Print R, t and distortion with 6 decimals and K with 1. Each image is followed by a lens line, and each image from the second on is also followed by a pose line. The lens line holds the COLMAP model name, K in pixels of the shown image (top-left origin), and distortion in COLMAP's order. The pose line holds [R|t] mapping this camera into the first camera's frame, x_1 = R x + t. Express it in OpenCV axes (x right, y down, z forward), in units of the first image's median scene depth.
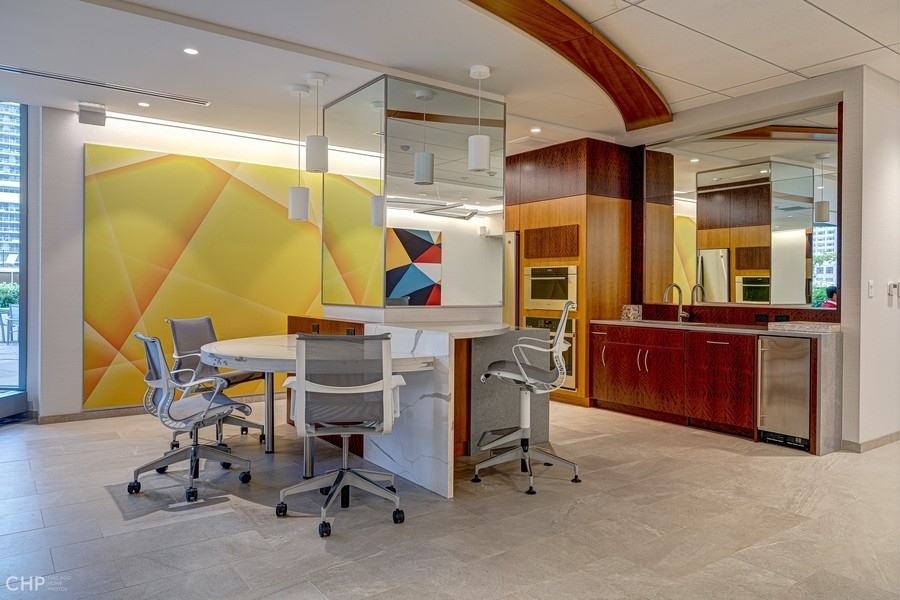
lens RADIAL K [[639.2, 0, 450.0], [0, 639.2, 293.2], [0, 0, 1]] dist [-0.026558, -0.000931]
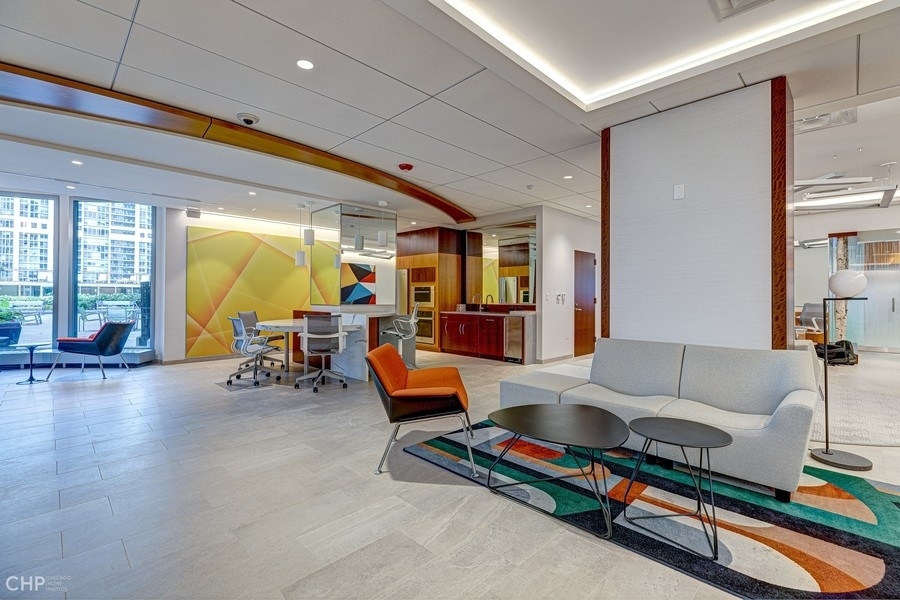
lens RADIAL K [[370.4, 0, 440.6], [0, 370.4, 293.5], [0, 0, 1]] dist [-0.004065, -0.000478]
pose [[0.988070, -0.001985, 0.153996, 0.038243], [0.004491, 0.999863, -0.015922, 0.002289], [-0.153943, 0.016424, 0.987943, -0.288568]]
